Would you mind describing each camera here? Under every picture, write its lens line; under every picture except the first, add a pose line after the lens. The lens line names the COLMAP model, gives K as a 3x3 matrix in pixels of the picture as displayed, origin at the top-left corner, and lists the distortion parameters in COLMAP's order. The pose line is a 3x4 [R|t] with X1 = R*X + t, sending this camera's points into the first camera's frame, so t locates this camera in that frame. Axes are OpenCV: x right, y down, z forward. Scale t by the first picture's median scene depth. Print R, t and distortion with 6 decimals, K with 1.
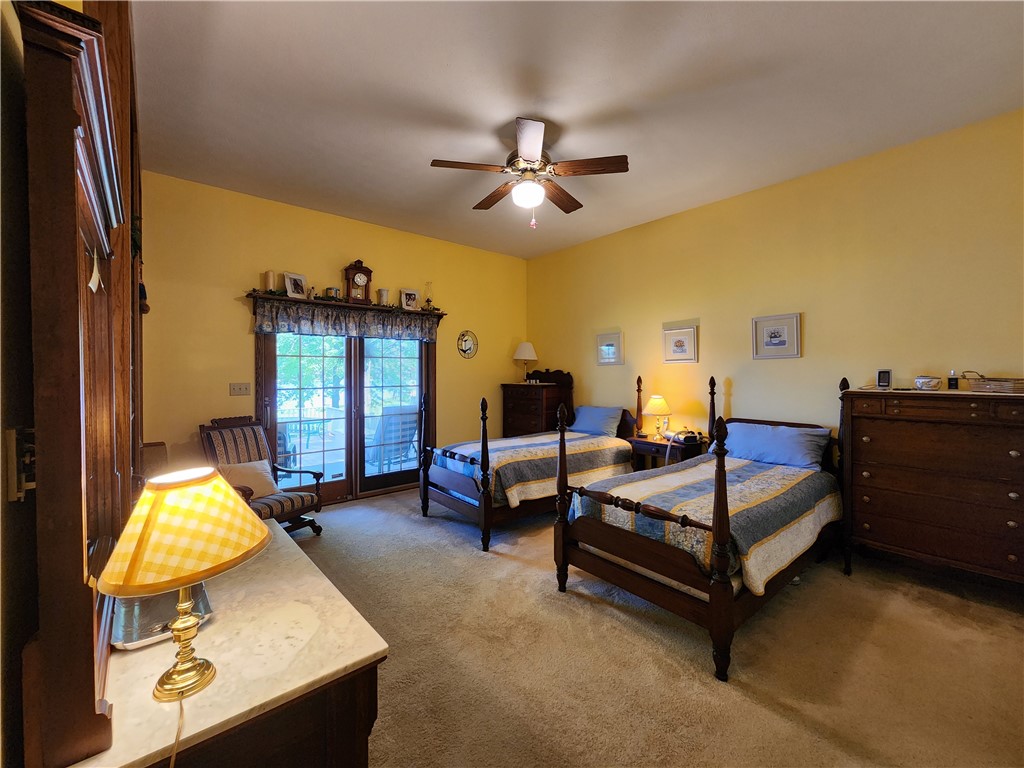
lens RADIAL K [[420.1, 0, 510.9], [0, 420.1, 375.4], [0, 0, 1]] dist [-0.006045, 0.003274]
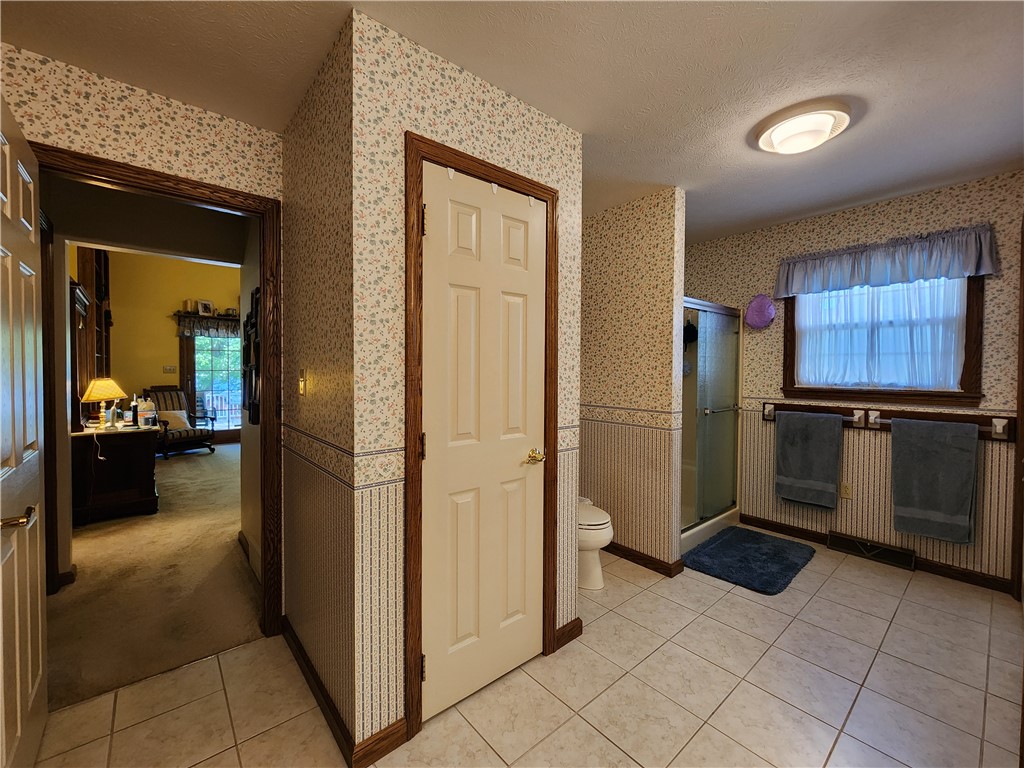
lens RADIAL K [[421.9, 0, 511.2], [0, 421.9, 375.1], [0, 0, 1]] dist [-0.002029, 0.000483]
pose [[0.999976, 0.006143, 0.003269, 0.721813], [-0.006184, 0.999899, 0.012759, 0.024544], [-0.003190, -0.012779, 0.999913, -0.704330]]
